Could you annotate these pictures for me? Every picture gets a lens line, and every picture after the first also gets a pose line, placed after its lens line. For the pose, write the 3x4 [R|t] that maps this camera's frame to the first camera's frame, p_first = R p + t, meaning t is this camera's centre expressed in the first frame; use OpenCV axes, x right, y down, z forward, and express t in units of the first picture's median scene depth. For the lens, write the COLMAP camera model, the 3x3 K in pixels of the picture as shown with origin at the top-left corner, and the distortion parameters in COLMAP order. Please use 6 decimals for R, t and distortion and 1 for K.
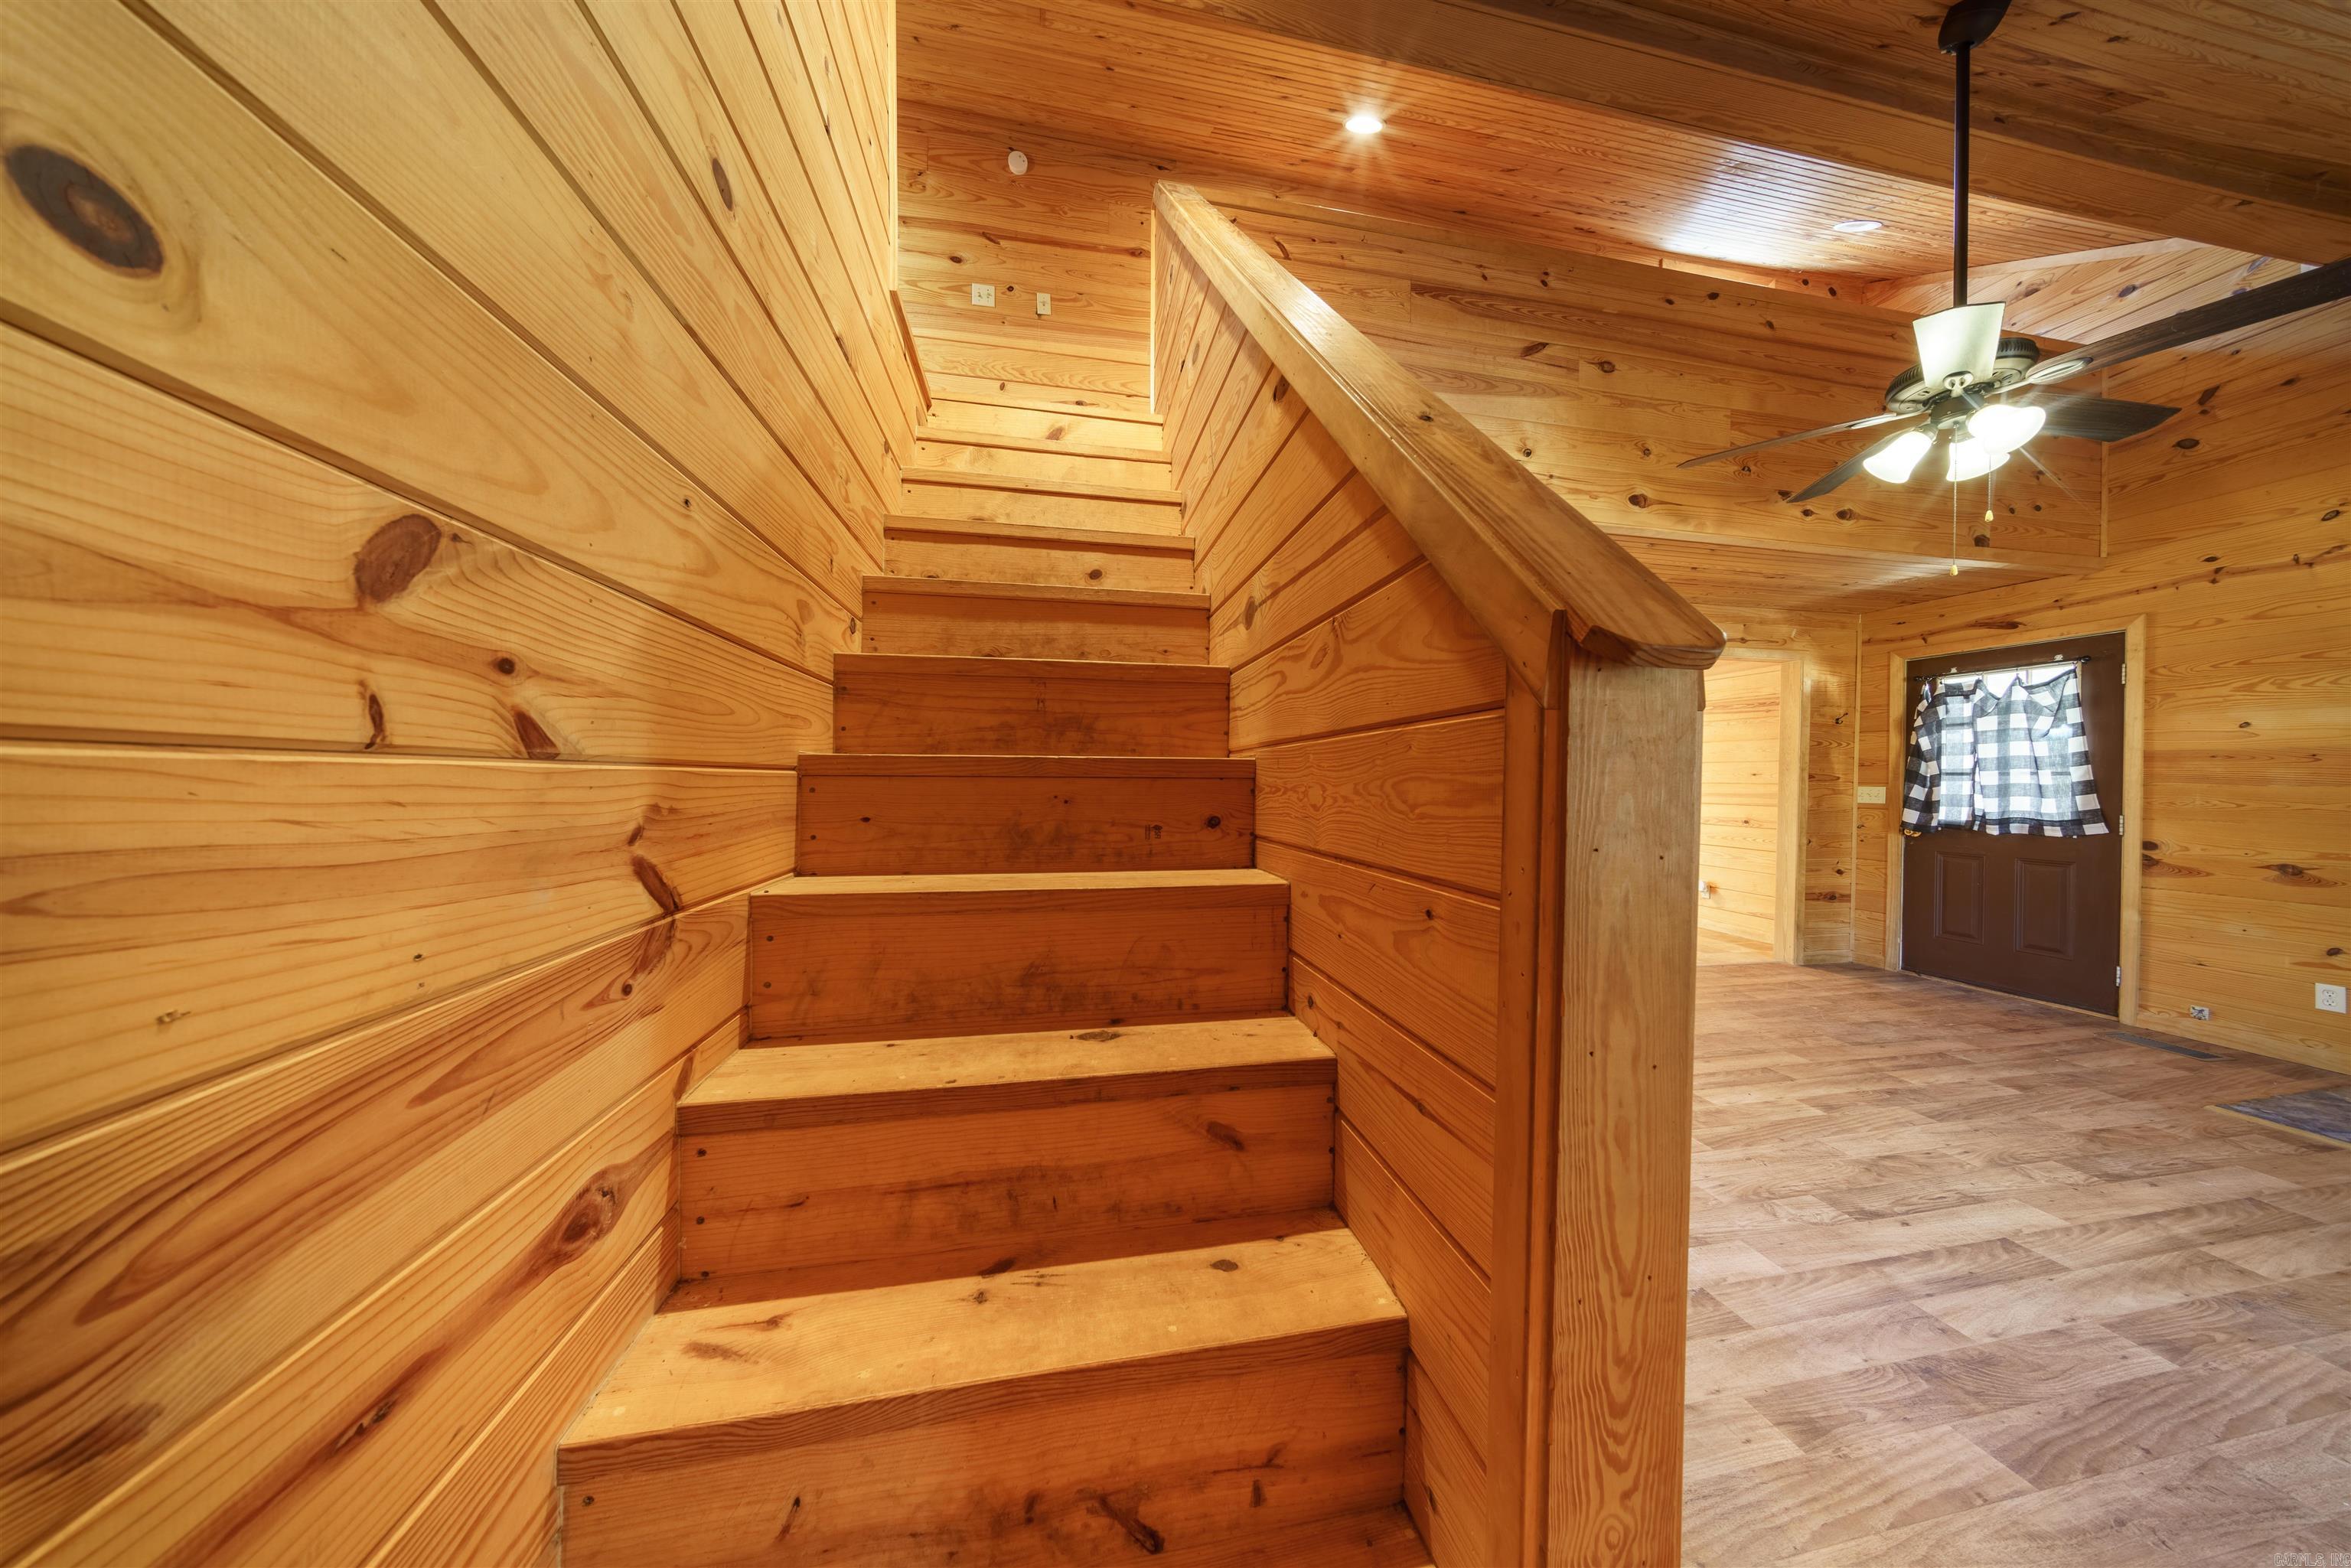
lens RADIAL K [[669.3, 0, 1168.8], [0, 669.3, 784.3], [0, 0, 1]] dist [0.000509, 0.000310]
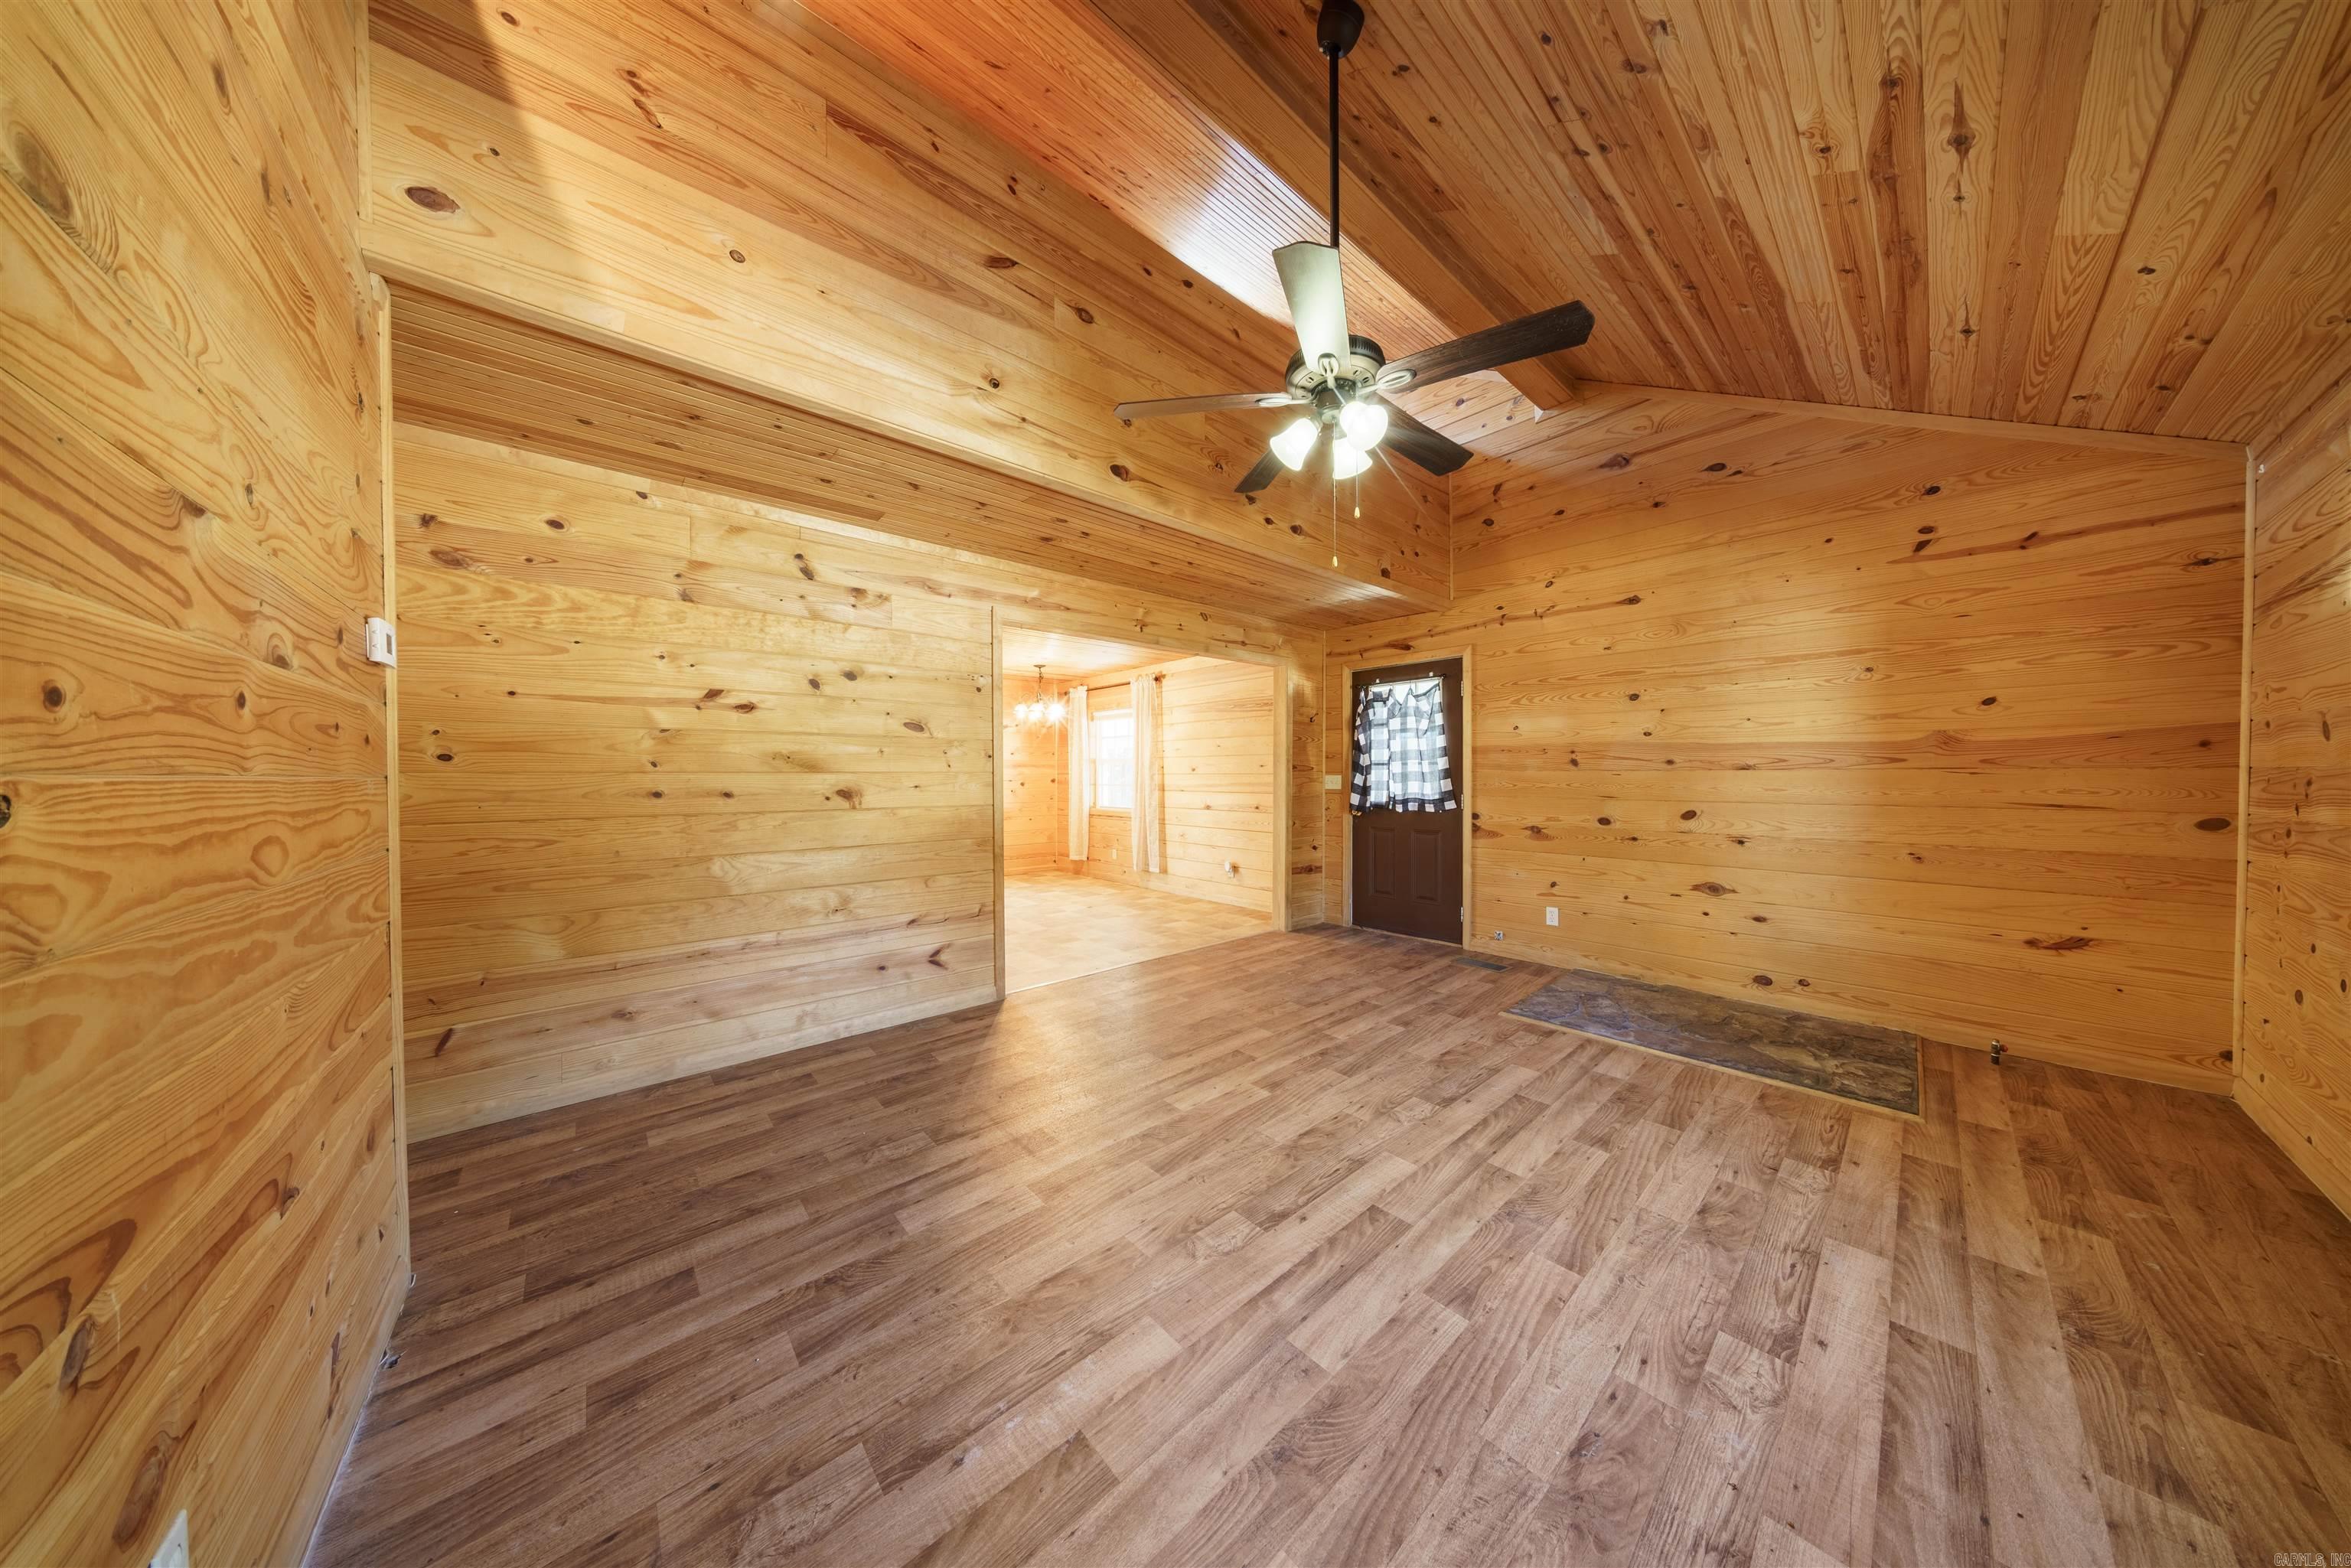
lens RADIAL K [[669.3, 0, 1168.8], [0, 669.3, 784.3], [0, 0, 1]] dist [0.000509, 0.000310]
pose [[0.865905, -0.019964, 0.499810, 0.248064], [0.017053, 0.999801, 0.010391, 0.002900], [-0.499918, -0.000474, 0.866073, 0.137196]]
